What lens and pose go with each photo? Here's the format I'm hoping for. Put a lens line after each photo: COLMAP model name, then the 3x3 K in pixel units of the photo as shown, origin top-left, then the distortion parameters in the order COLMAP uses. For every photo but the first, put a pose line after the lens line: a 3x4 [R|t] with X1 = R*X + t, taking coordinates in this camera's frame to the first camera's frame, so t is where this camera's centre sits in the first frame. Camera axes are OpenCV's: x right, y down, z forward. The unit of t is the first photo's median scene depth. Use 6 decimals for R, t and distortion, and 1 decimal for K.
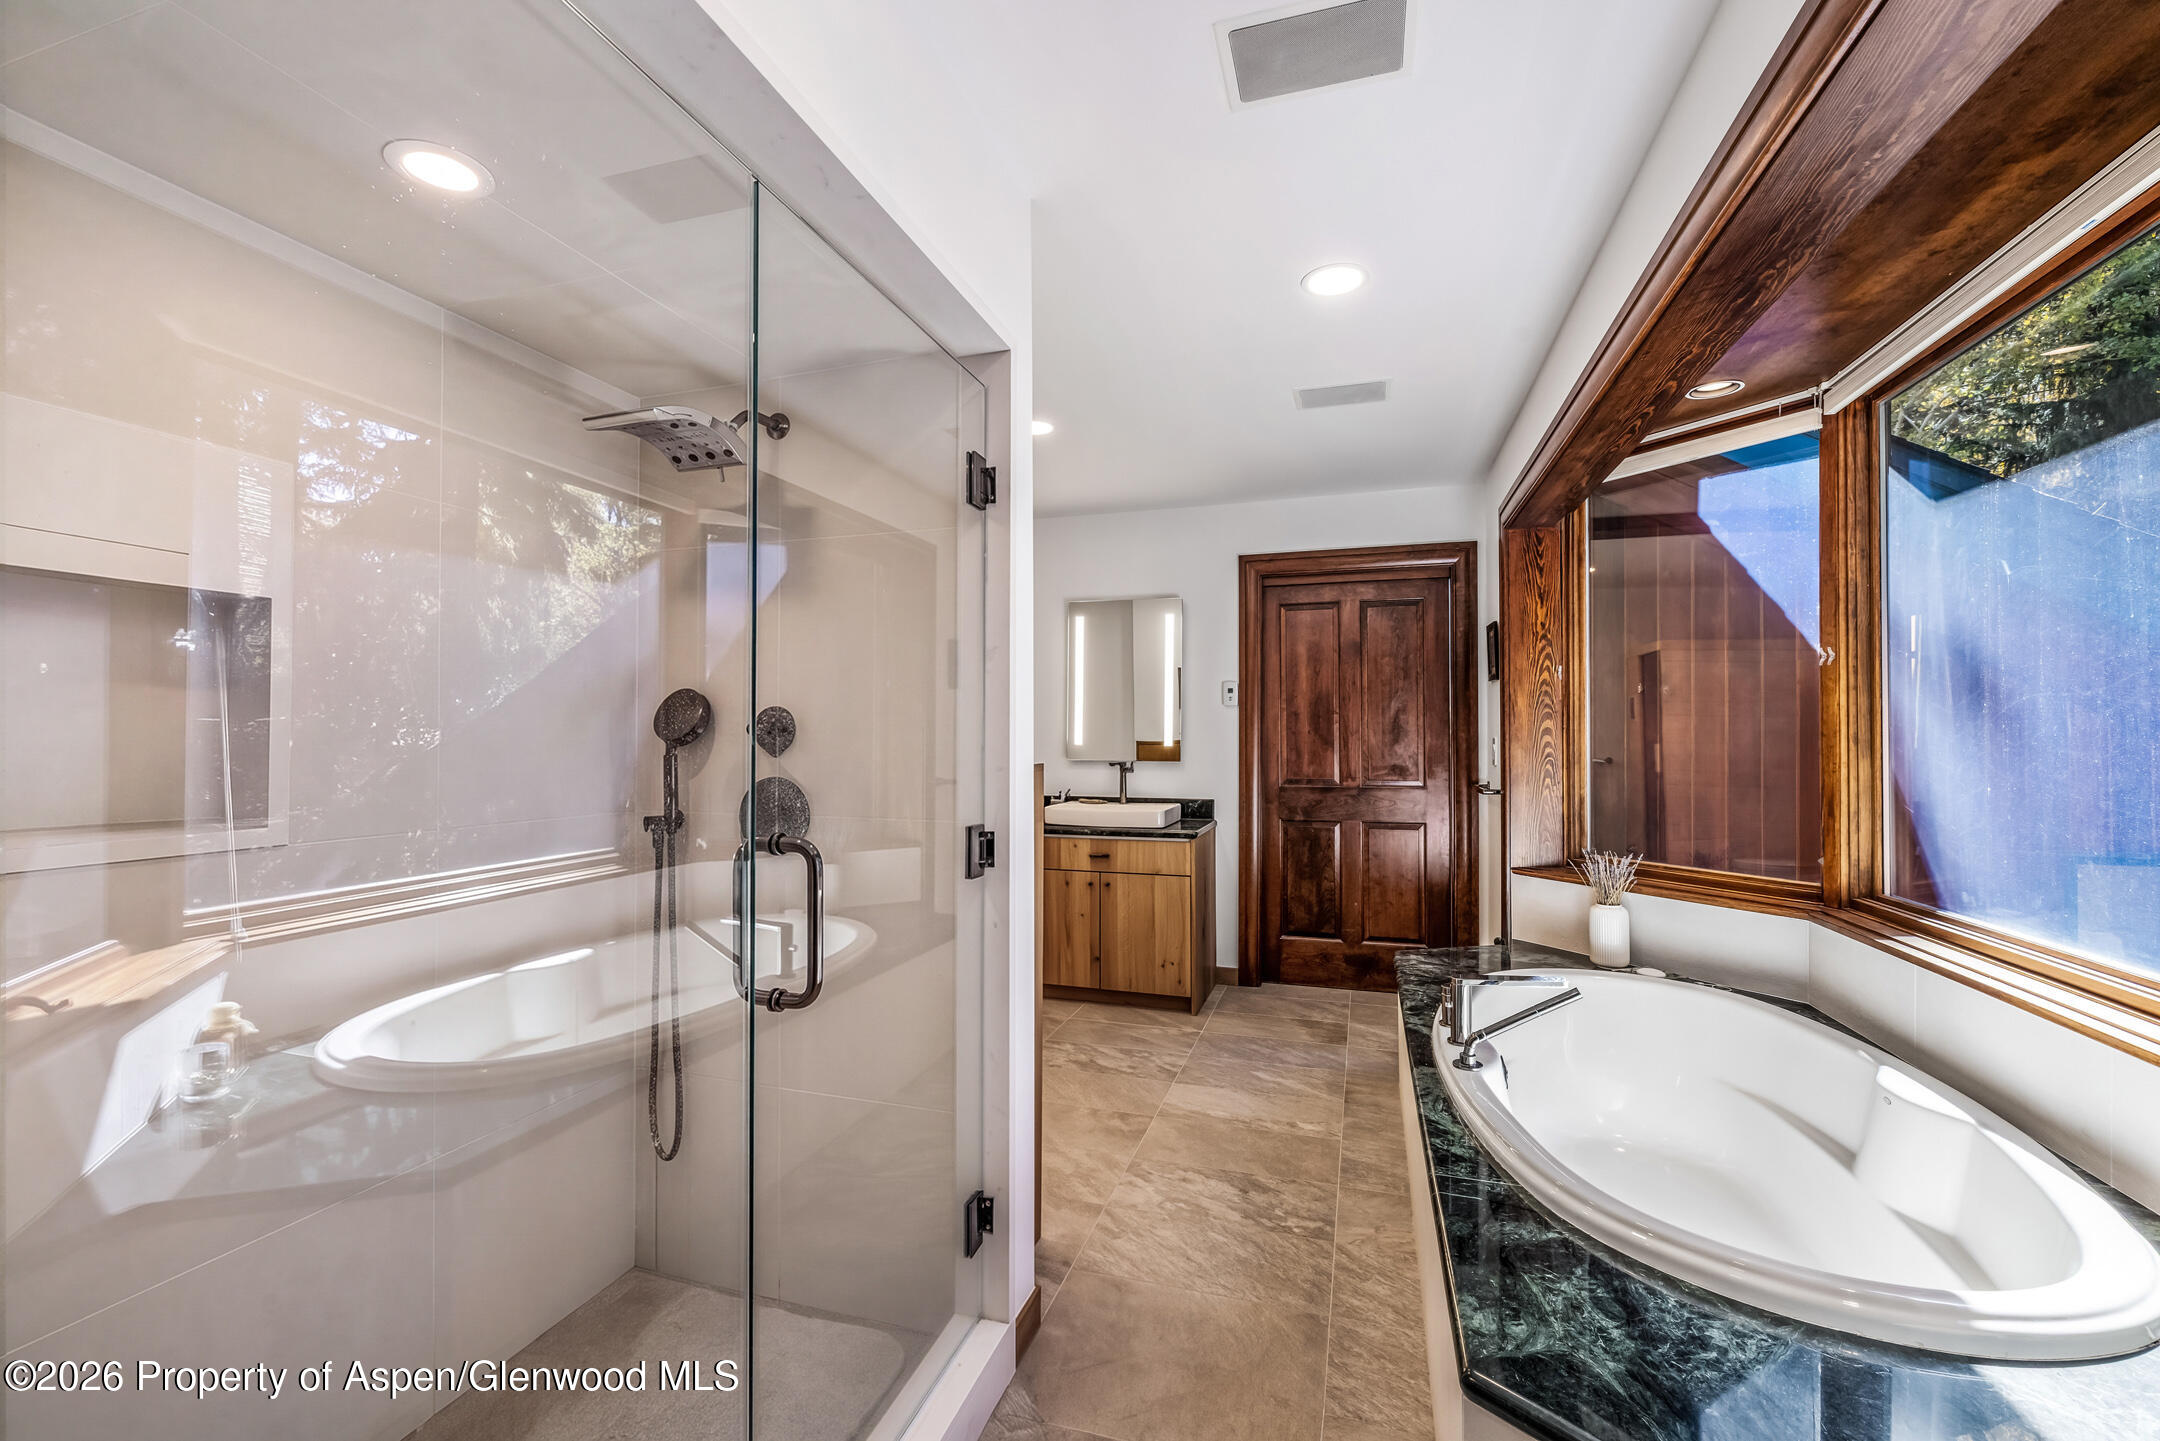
lens RADIAL K [[929.1, 0, 1081.2], [0, 929.1, 723.9], [0, 0, 1]] dist [-0.003227, -0.000381]
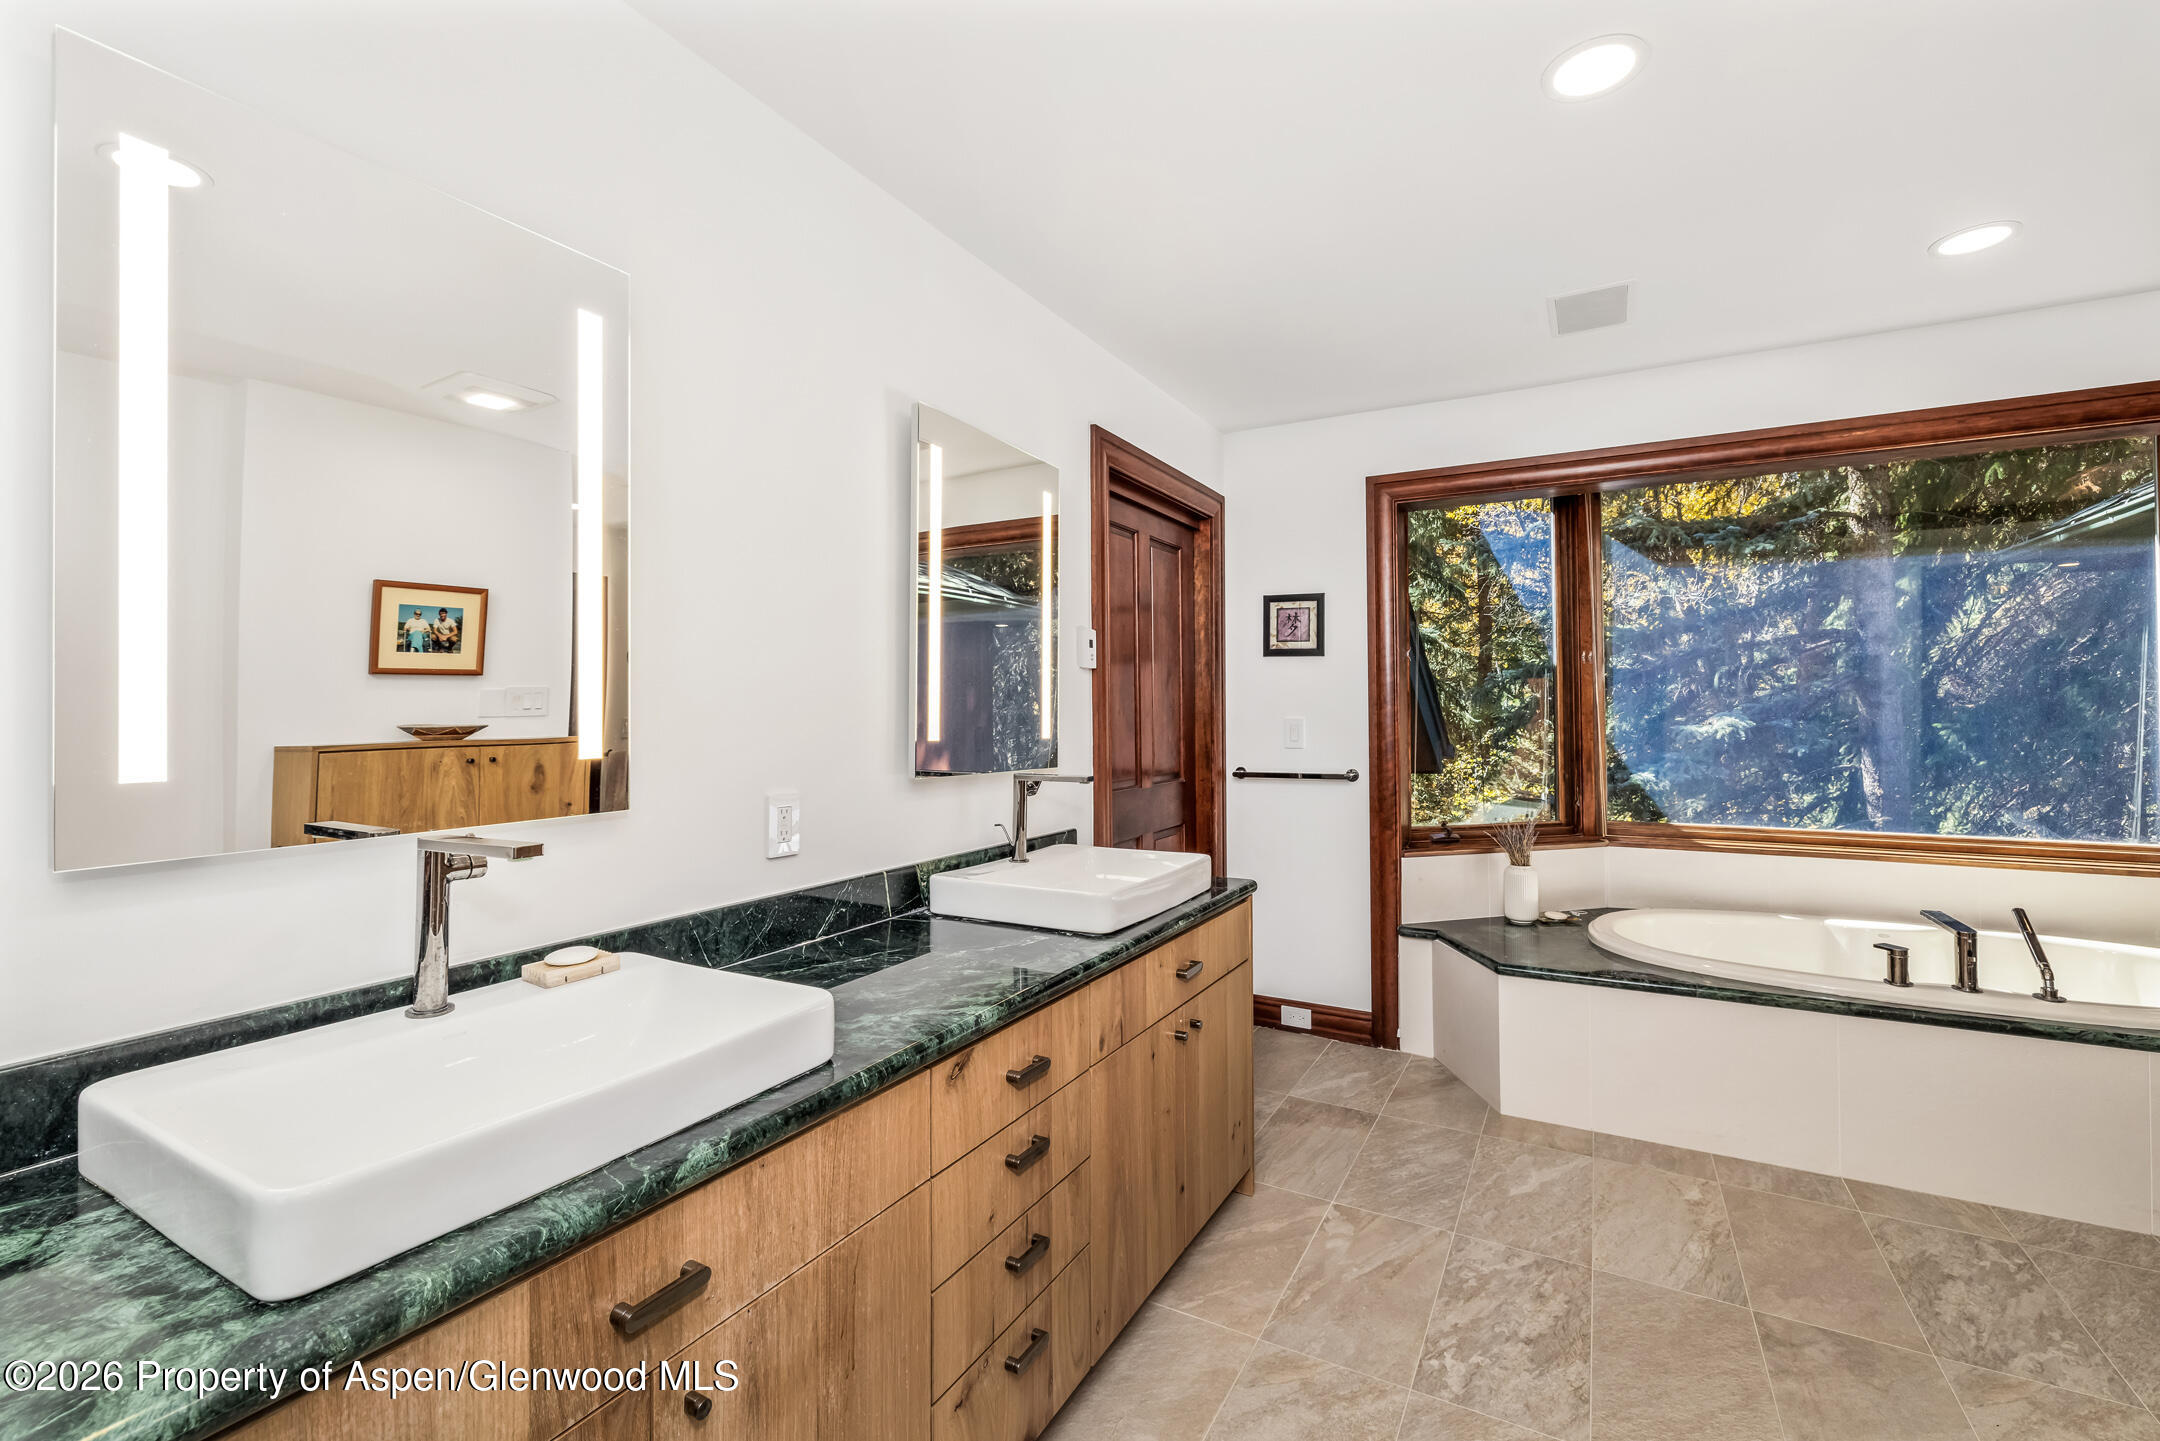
lens RADIAL K [[929.1, 0, 1086.6], [0, 929.1, 710.0], [0, 0, 1]] dist [-0.003227, -0.000381]
pose [[0.186188, 0.003070, 0.982509, -0.551200], [-0.005853, 0.999981, -0.002016, 0.014268], [-0.982497, -0.005375, 0.186202, 1.166273]]
